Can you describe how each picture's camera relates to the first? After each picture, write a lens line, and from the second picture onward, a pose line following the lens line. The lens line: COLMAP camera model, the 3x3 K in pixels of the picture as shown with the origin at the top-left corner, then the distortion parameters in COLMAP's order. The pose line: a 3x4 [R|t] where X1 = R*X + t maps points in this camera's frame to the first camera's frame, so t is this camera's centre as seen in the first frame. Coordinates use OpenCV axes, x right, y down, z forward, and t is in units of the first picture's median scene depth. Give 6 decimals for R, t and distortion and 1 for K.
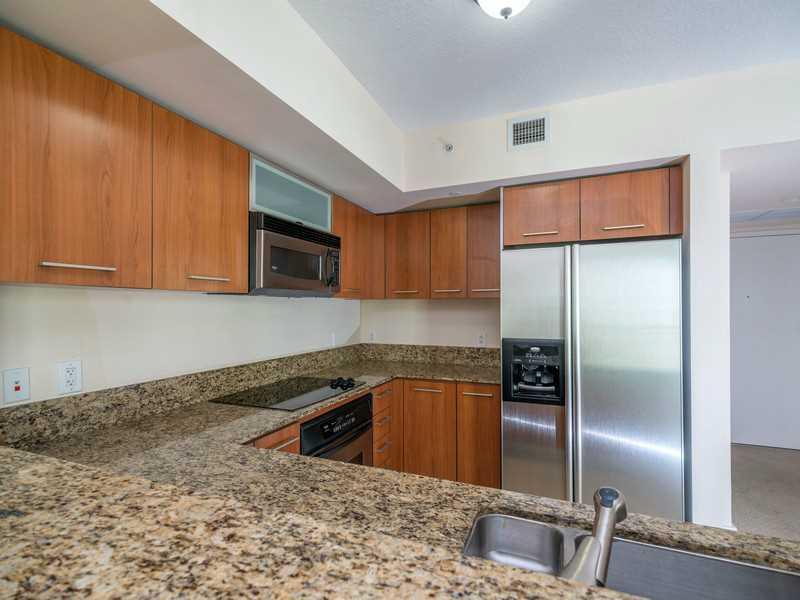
lens RADIAL K [[392.2, 0, 398.6], [0, 392.2, 300.9], [0, 0, 1]] dist [0.004114, -0.000609]
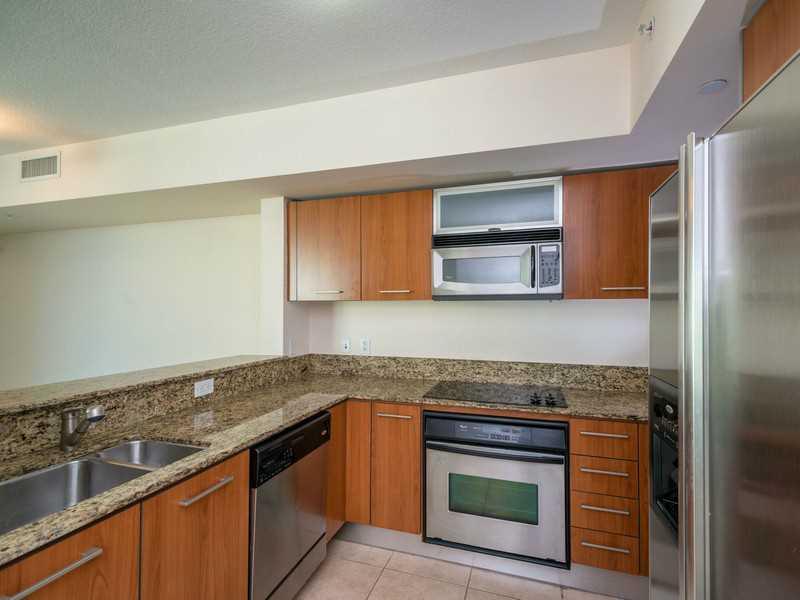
lens RADIAL K [[392.2, 0, 398.0], [0, 392.2, 305.0], [0, 0, 1]] dist [0.004114, -0.000609]
pose [[0.059357, -0.010910, -0.998177, 0.872540], [0.017800, 0.999793, -0.009869, 0.007083], [0.998078, -0.017182, 0.059539, 0.803097]]
